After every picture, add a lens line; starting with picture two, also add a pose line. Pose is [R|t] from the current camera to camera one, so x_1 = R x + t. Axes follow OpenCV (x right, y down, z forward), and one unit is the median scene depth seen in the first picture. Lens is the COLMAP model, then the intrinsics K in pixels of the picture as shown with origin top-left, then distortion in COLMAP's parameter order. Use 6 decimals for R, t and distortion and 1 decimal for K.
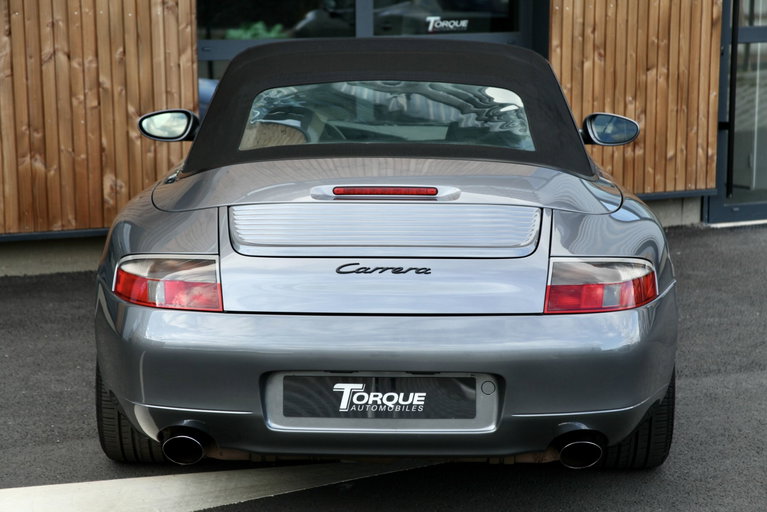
lens RADIAL K [[1983.2, 0, 394.2], [0, 1983.2, 274.2], [0, 0, 1]] dist [0.563426, 0.000000]
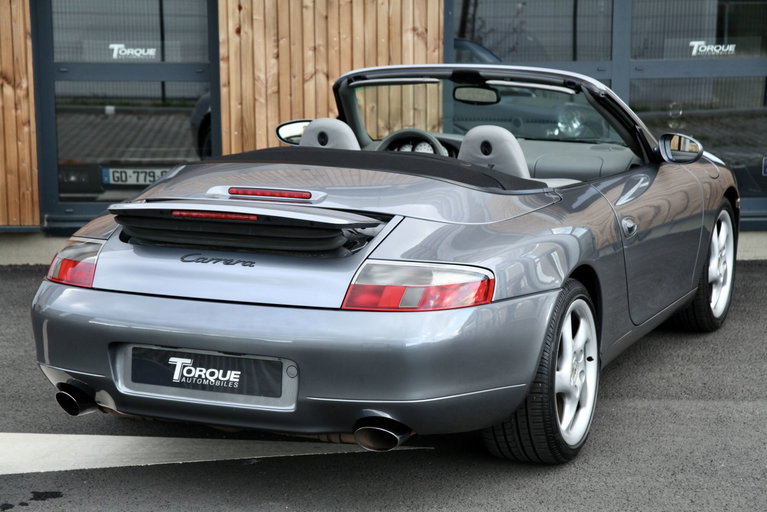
lens RADIAL K [[1846.8, 0, 380.7], [0, 1846.8, 261.2], [0, 0, 1]] dist [0.571265, 0.000000]
pose [[0.913481, 0.061279, -0.402239, 0.378305], [-0.065770, 0.997831, 0.002652, -0.008080], [0.401530, 0.024033, 0.915531, 0.047363]]
